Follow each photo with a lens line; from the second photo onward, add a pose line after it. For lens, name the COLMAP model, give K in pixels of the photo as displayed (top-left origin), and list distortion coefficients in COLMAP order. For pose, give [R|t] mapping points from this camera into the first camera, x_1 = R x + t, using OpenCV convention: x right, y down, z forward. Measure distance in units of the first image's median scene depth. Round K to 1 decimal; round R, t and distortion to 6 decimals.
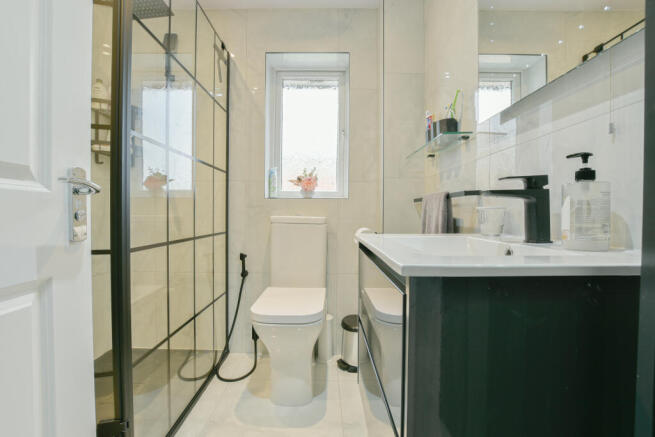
lens RADIAL K [[289.4, 0, 326.2], [0, 289.4, 215.3], [0, 0, 1]] dist [-0.018876, 0.000856]
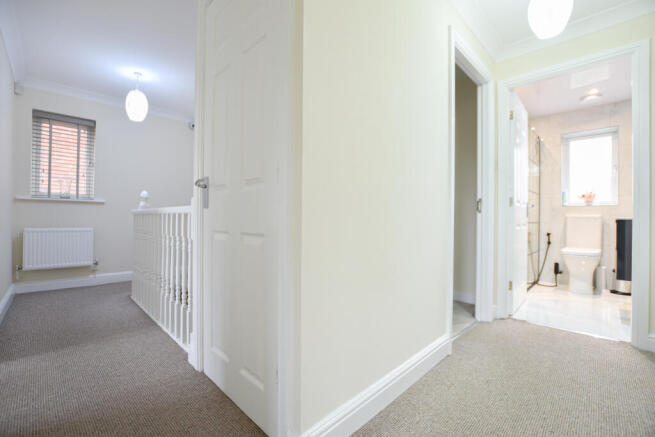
lens RADIAL K [[289.4, 0, 330.1], [0, 289.4, 216.0], [0, 0, 1]] dist [-0.018876, 0.000856]
pose [[0.715075, -0.003705, -0.699038, 0.030618], [-0.014732, 0.999684, -0.020369, 0.075540], [0.698893, 0.024863, 0.714794, -1.579140]]
